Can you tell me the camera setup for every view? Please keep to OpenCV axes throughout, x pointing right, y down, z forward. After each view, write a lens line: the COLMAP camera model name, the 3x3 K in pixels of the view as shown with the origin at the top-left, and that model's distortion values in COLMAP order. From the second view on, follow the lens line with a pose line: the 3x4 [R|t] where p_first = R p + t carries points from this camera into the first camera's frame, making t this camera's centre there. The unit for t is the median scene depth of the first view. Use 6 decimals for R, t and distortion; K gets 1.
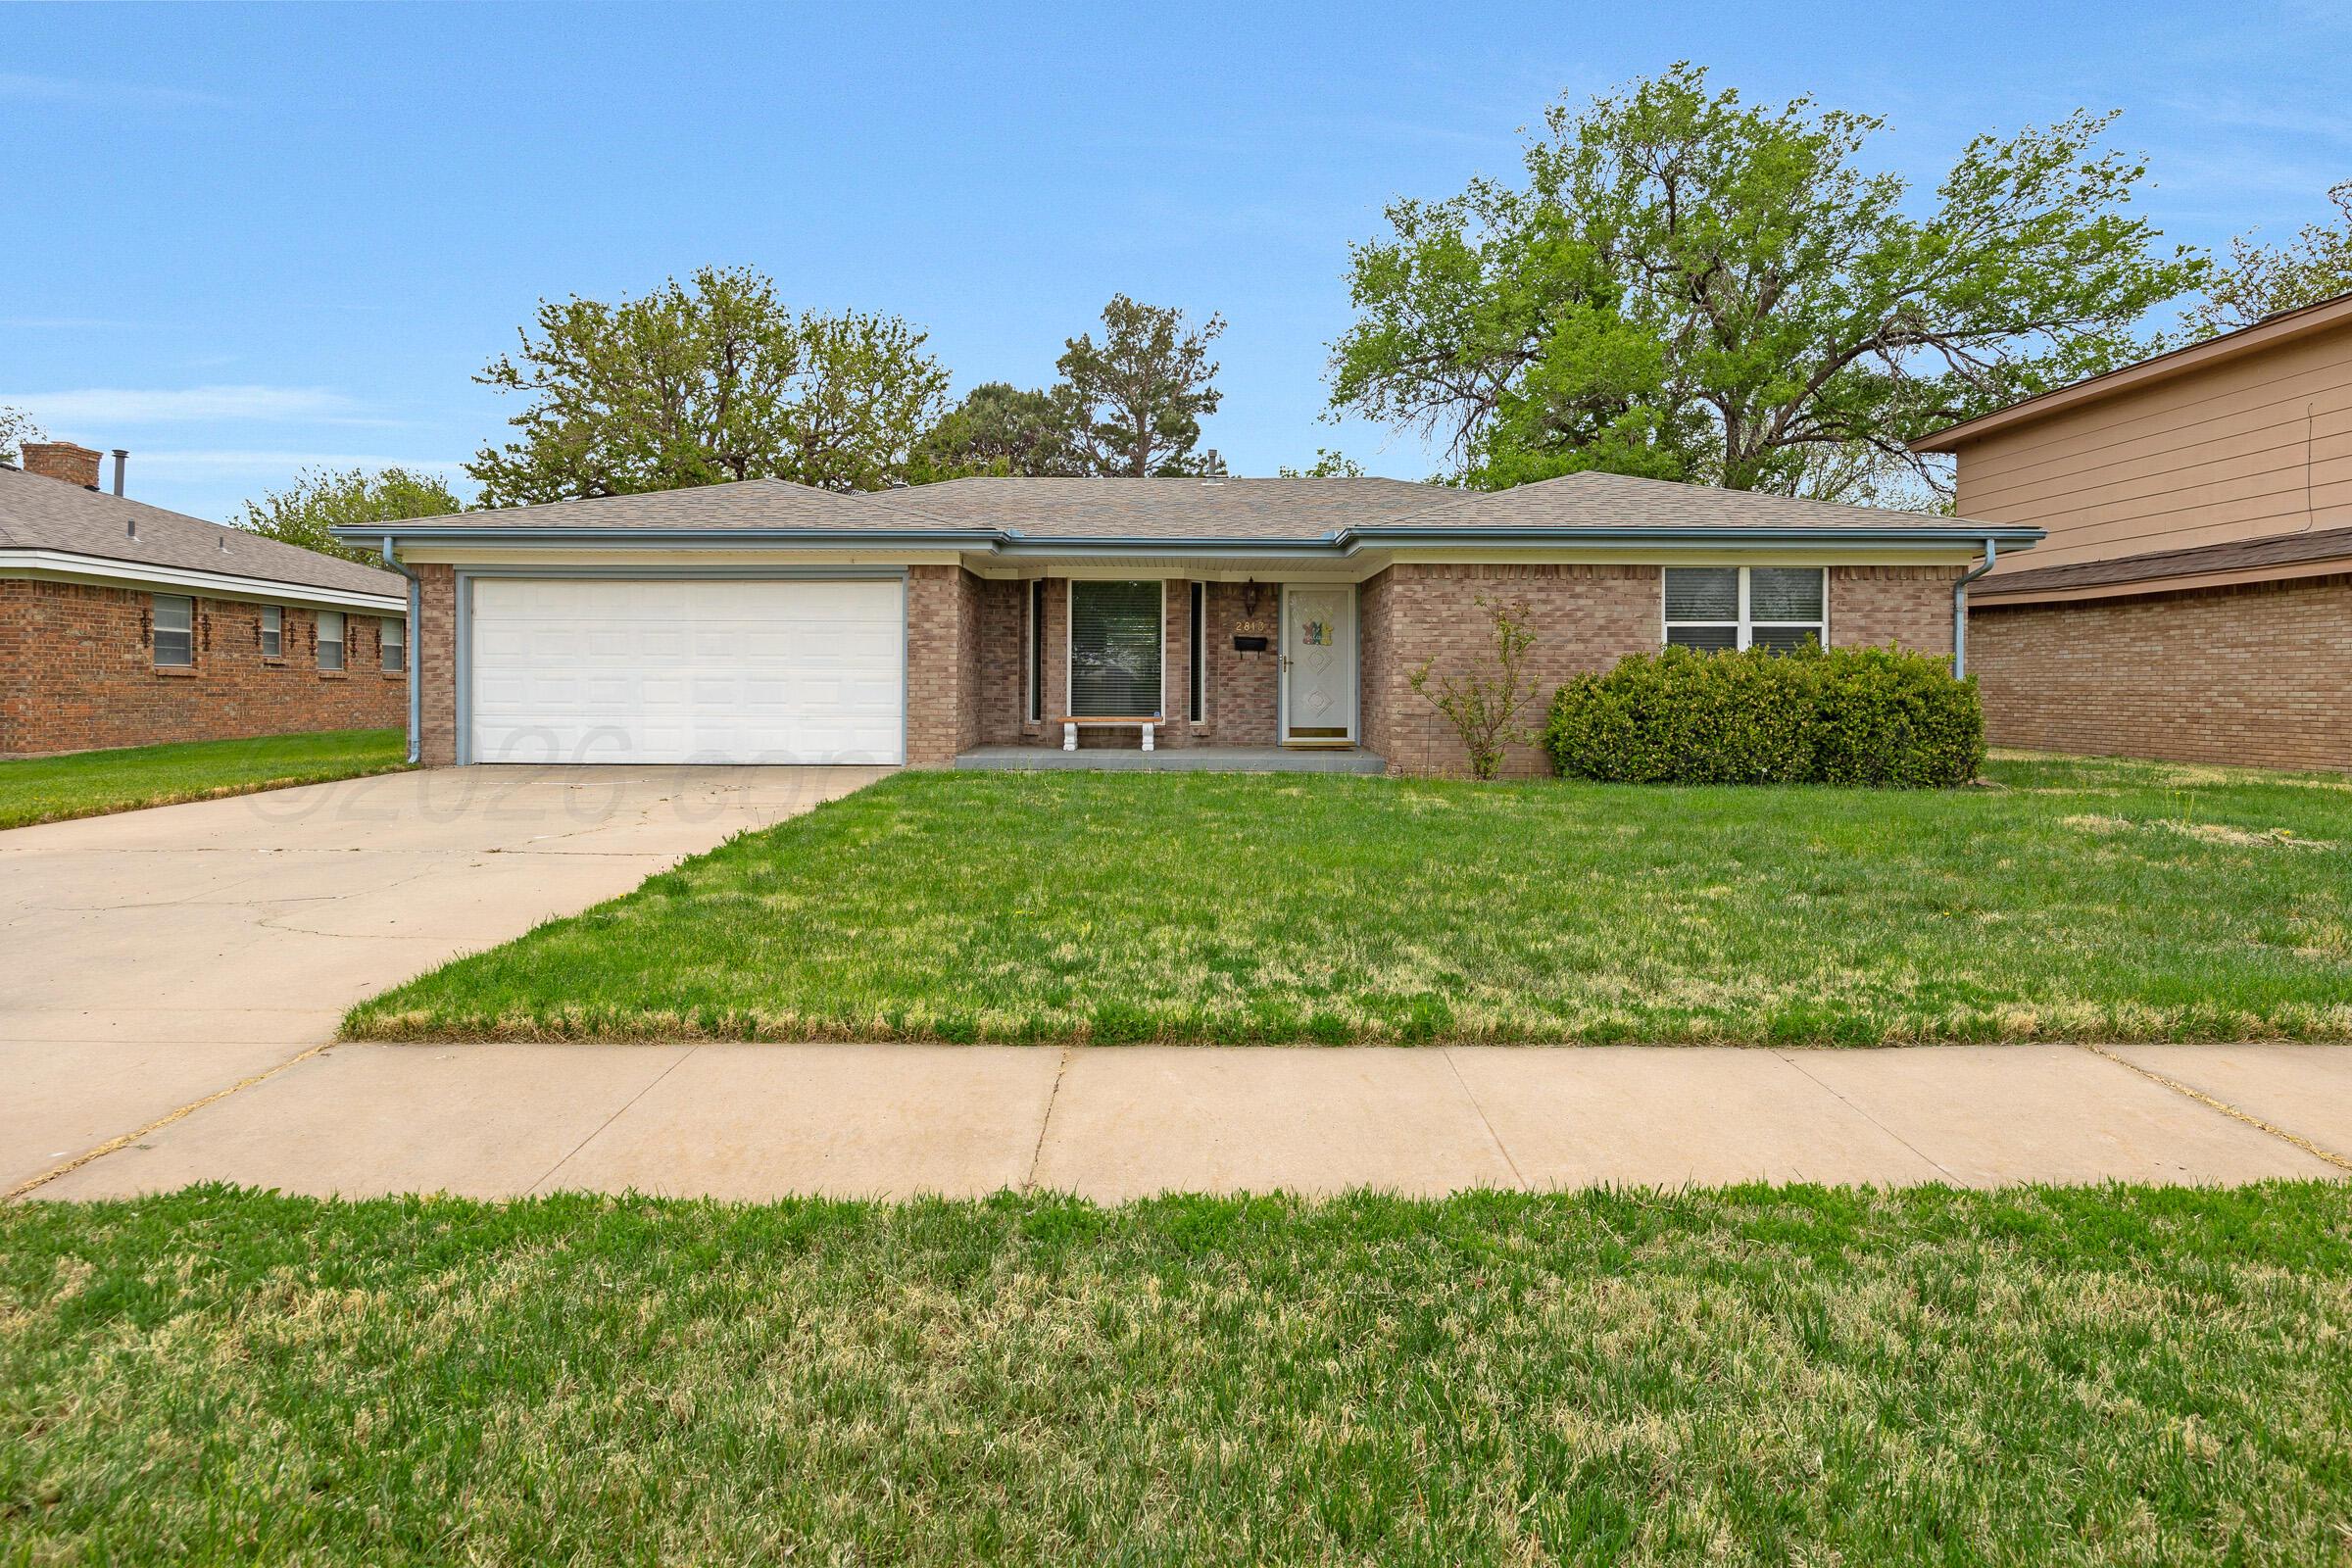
lens RADIAL K [[1173.4, 0, 1191.1], [0, 1173.4, 763.3], [0, 0, 1]] dist [-0.004661, -0.000286]
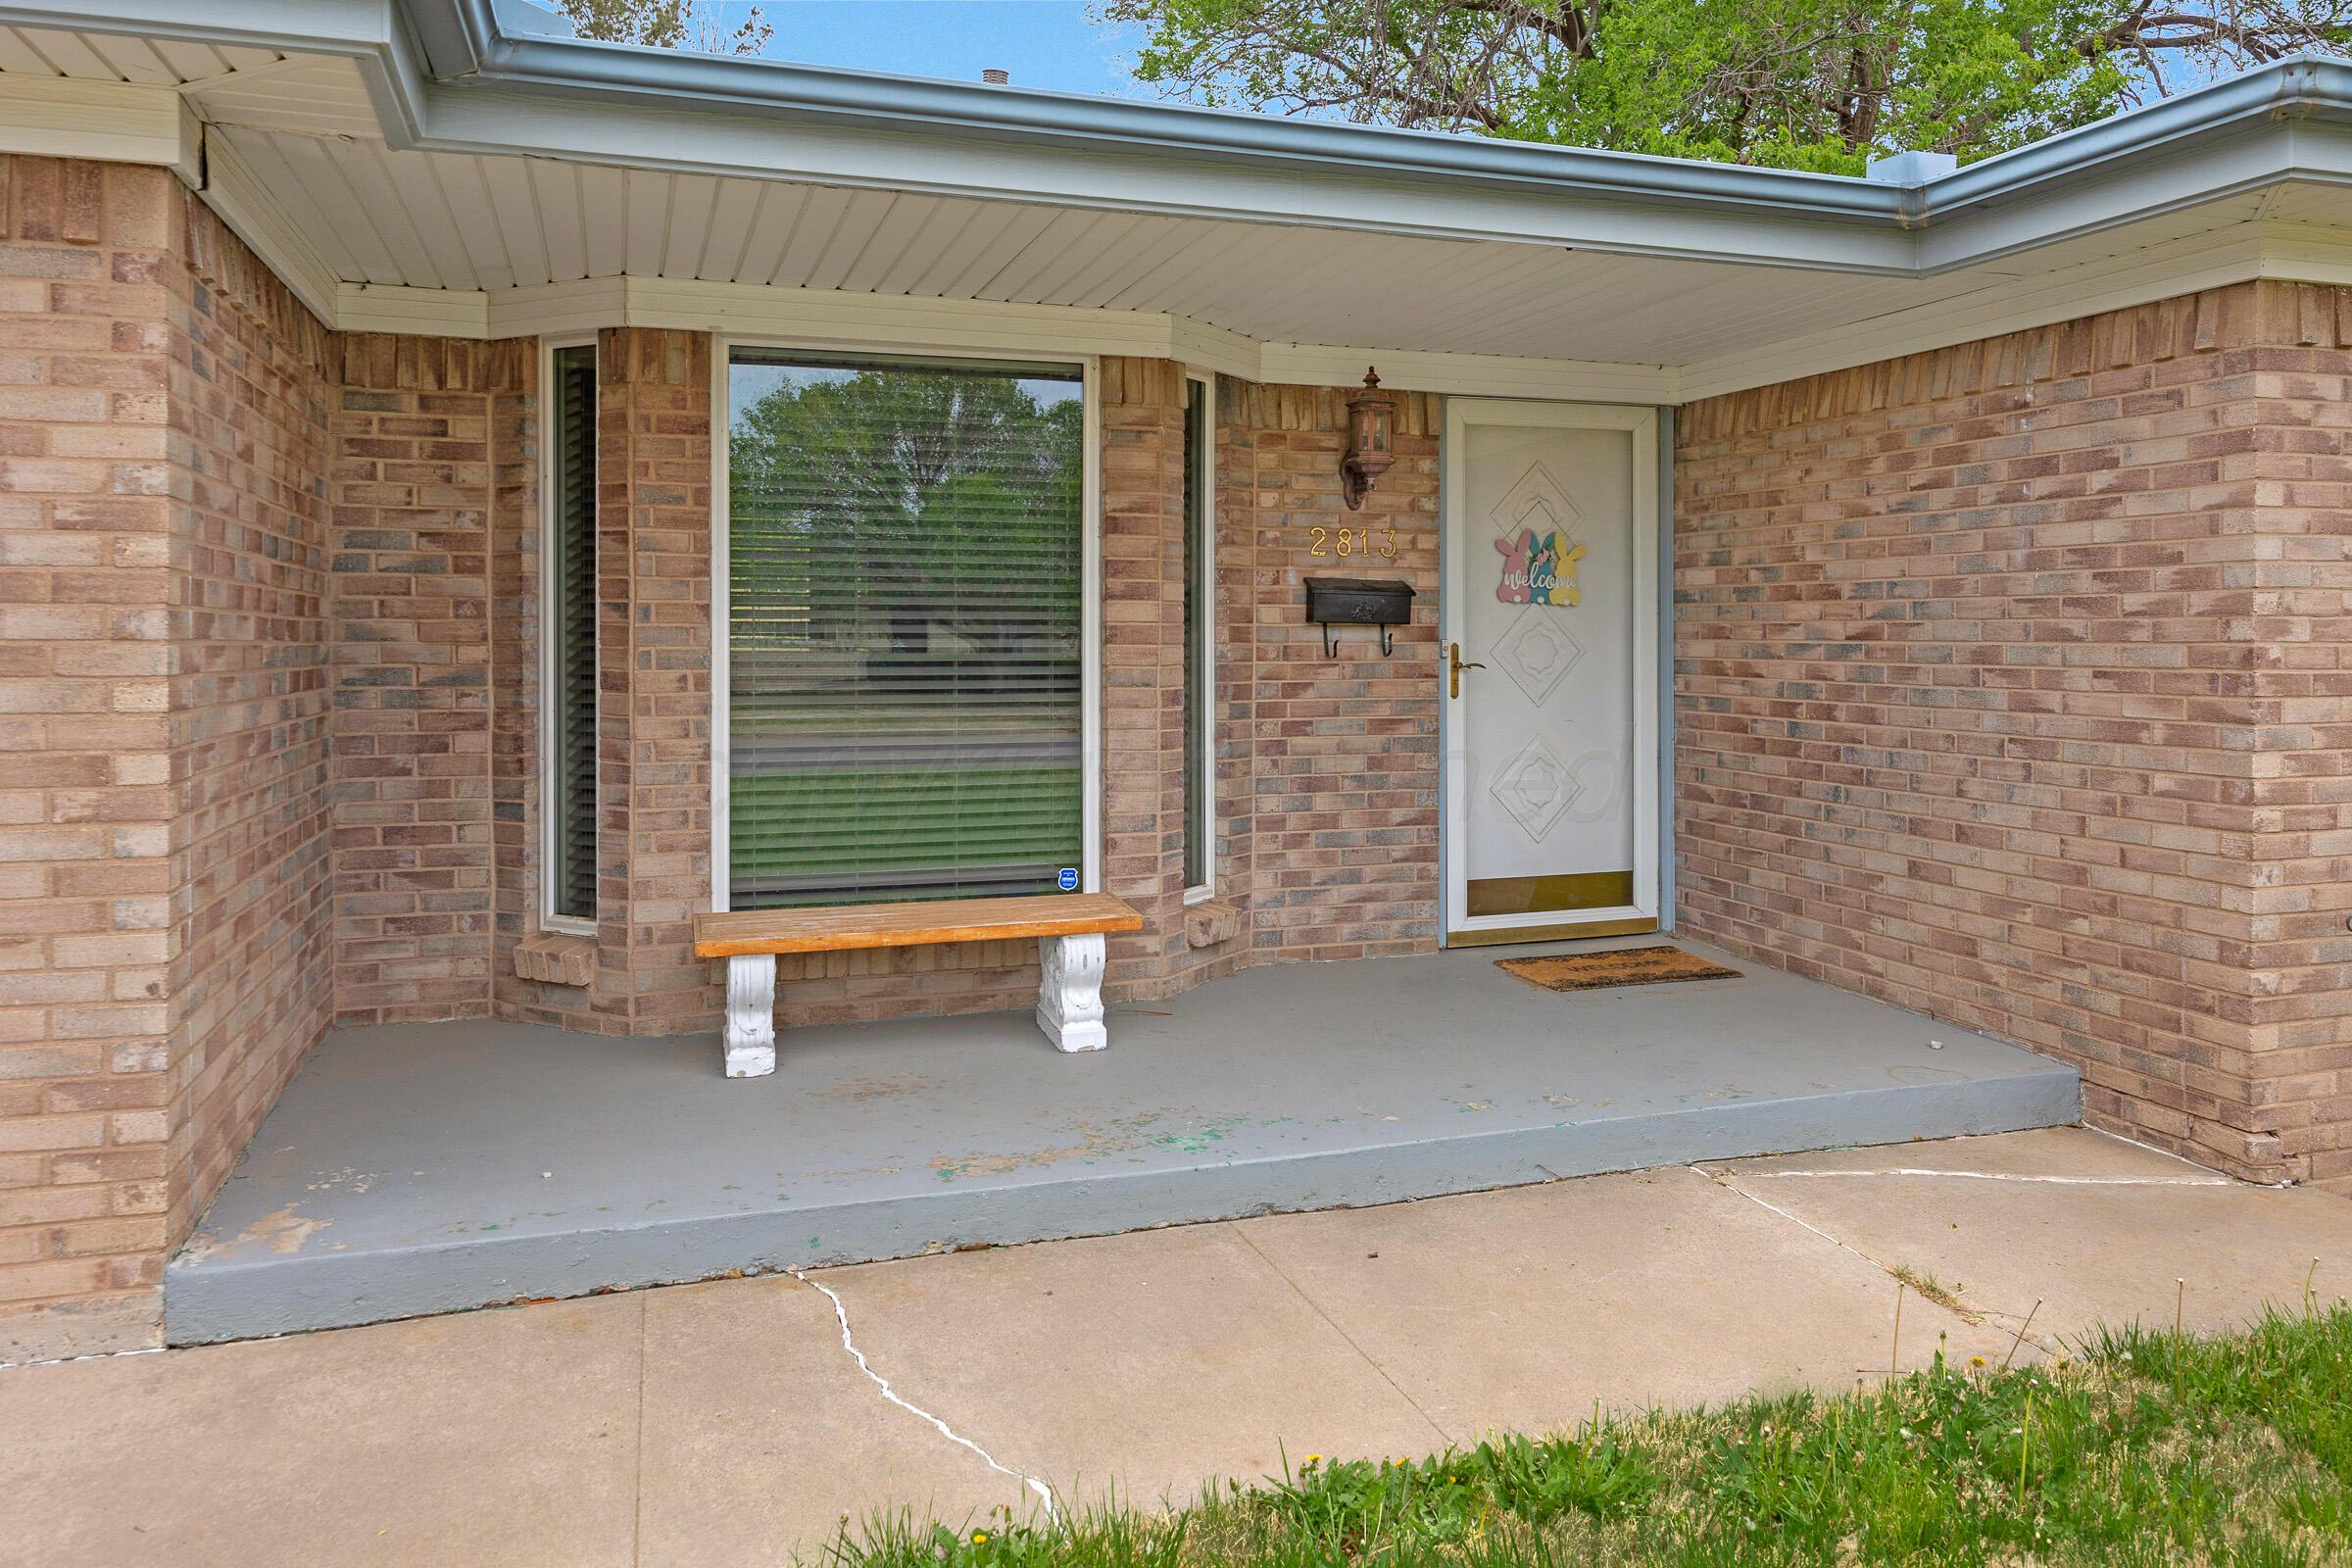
lens RADIAL K [[1710.6, 0, 1171.4], [0, 1710.6, 698.5], [0, 0, 1]] dist [-0.007935, -0.002541]
pose [[0.960270, -0.014769, 0.278682, -0.110820], [0.022965, 0.999394, -0.026171, -0.069789], [-0.278126, 0.031531, 0.960027, 0.623038]]
